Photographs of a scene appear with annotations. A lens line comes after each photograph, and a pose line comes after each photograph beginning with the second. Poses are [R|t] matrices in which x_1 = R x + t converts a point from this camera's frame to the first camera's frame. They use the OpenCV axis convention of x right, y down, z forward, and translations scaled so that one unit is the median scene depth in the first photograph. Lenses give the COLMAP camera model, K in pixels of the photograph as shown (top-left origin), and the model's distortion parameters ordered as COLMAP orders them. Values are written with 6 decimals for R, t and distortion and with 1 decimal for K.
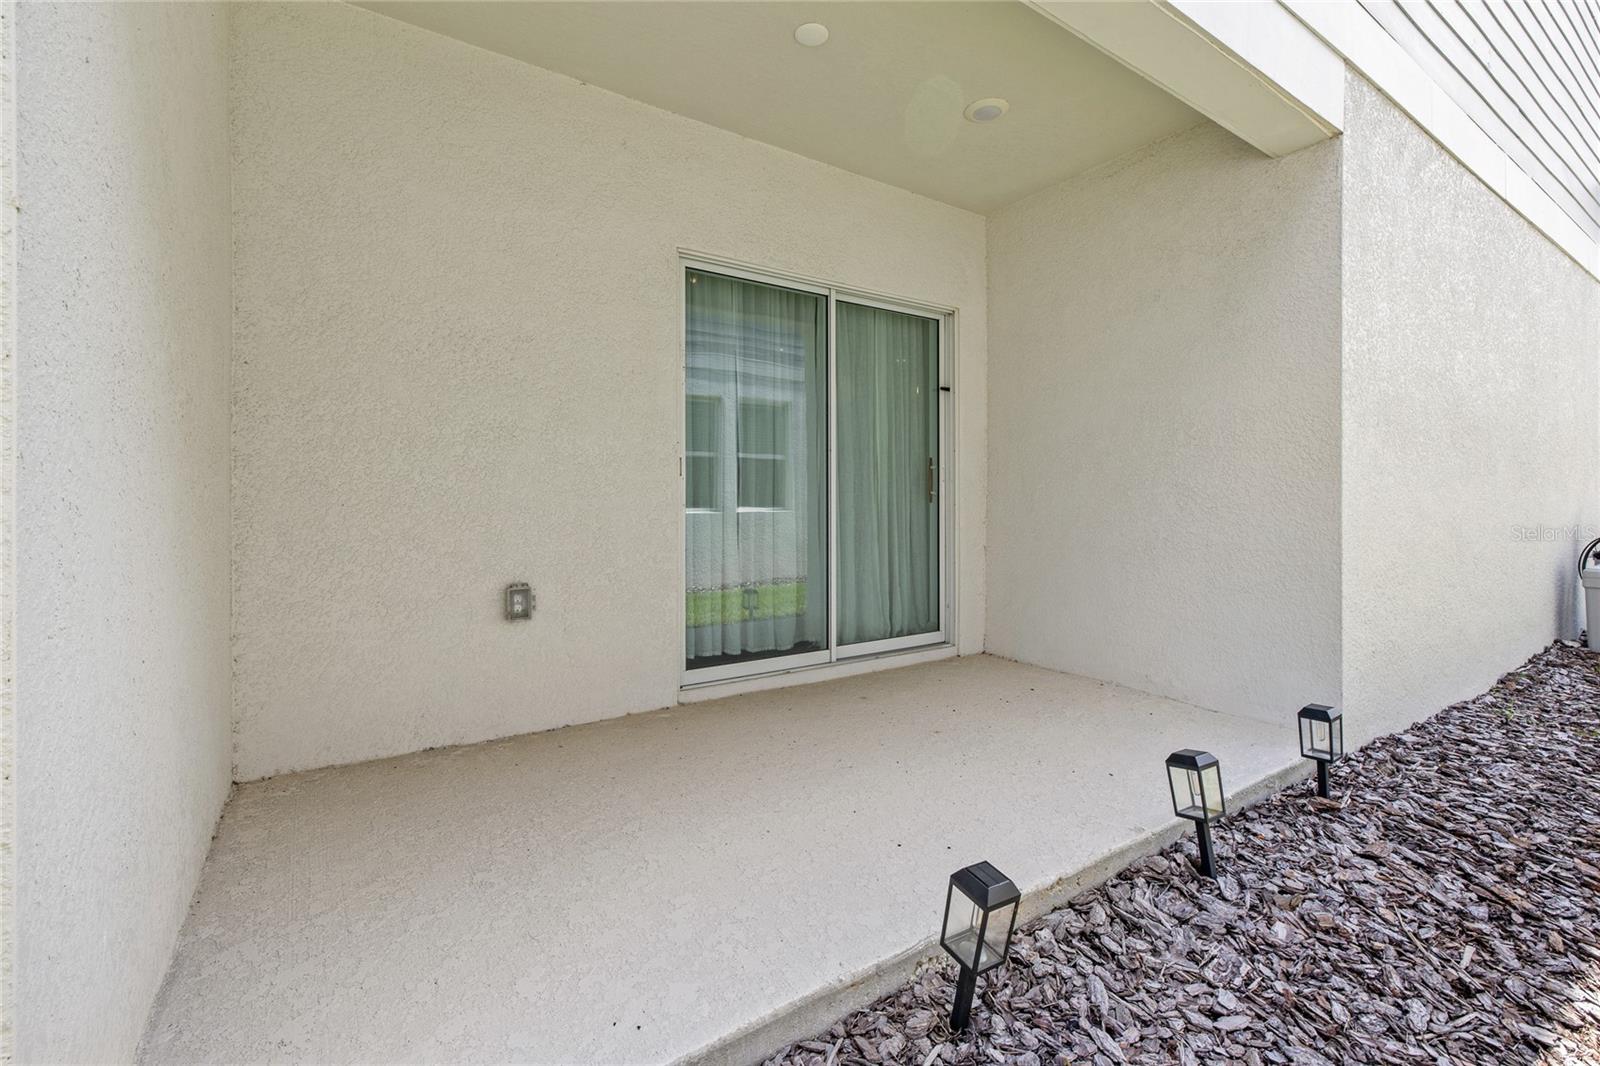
lens RADIAL K [[690.6, 0, 786.9], [0, 690.6, 518.9], [0, 0, 1]] dist [0.000687, -0.000071]
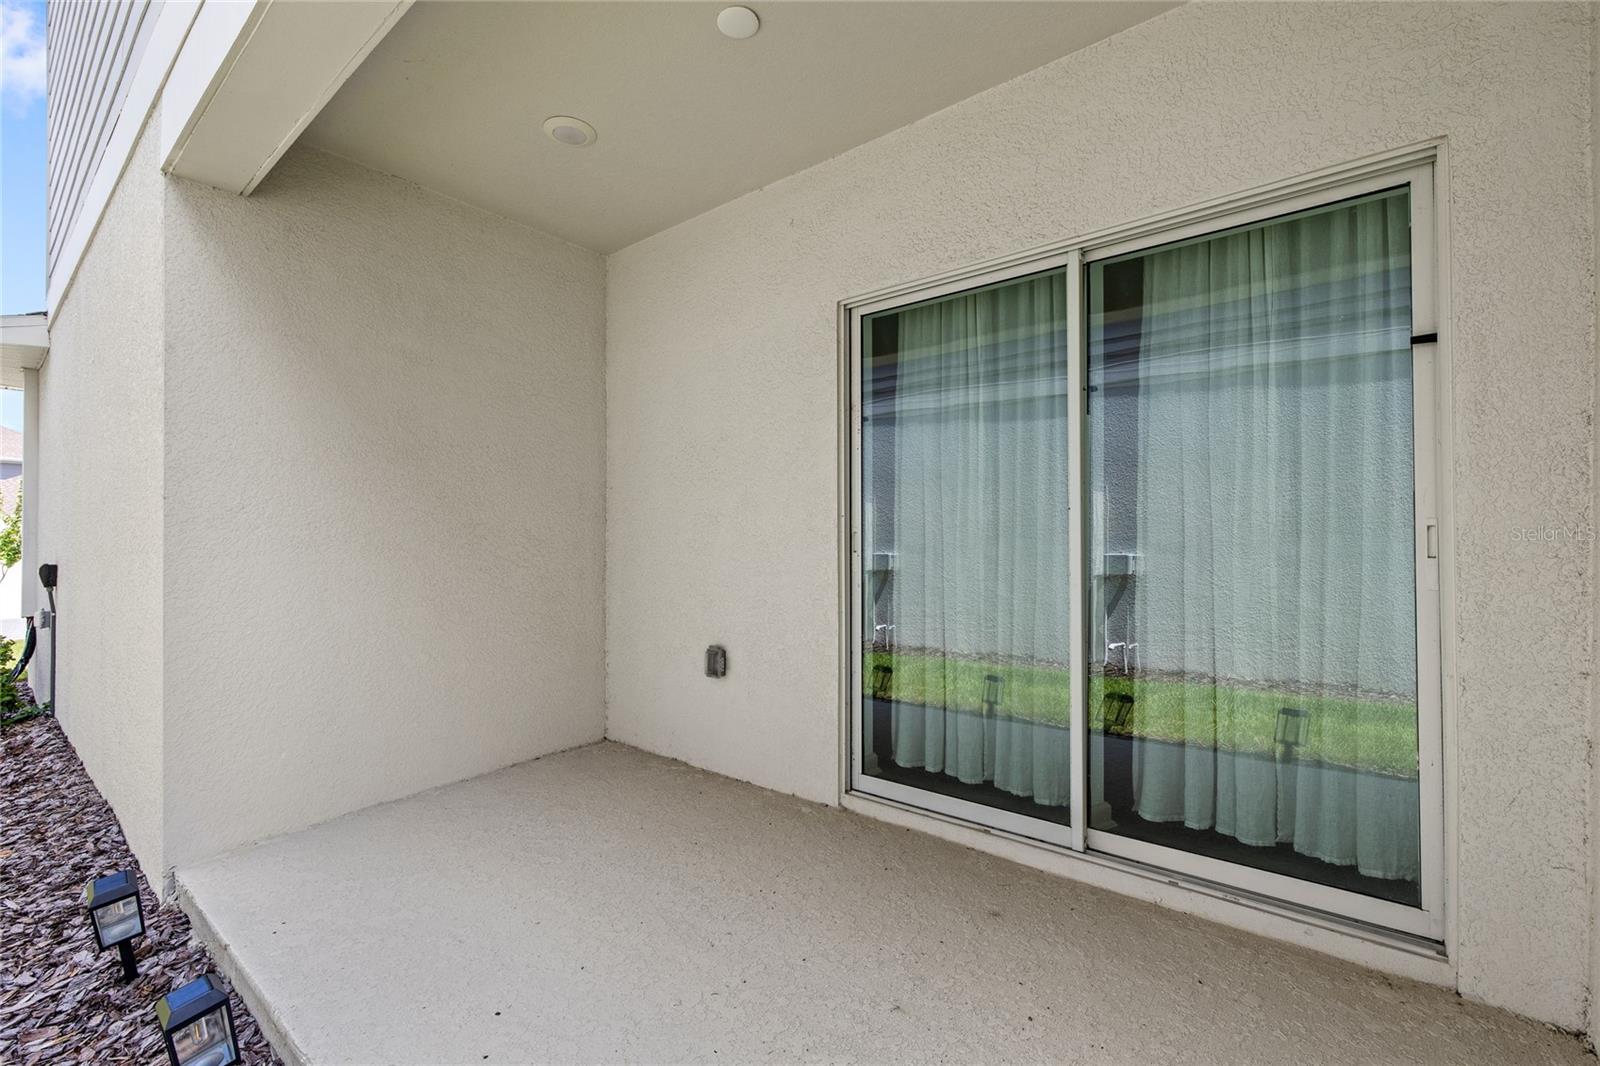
lens RADIAL K [[690.6, 0, 789.3], [0, 690.6, 538.0], [0, 0, 1]] dist [0.000687, -0.000071]
pose [[0.295798, 0.001032, -0.955250, 0.723861], [-0.014865, 0.999883, -0.003523, -0.082632], [0.955135, 0.015242, 0.295779, 0.706772]]
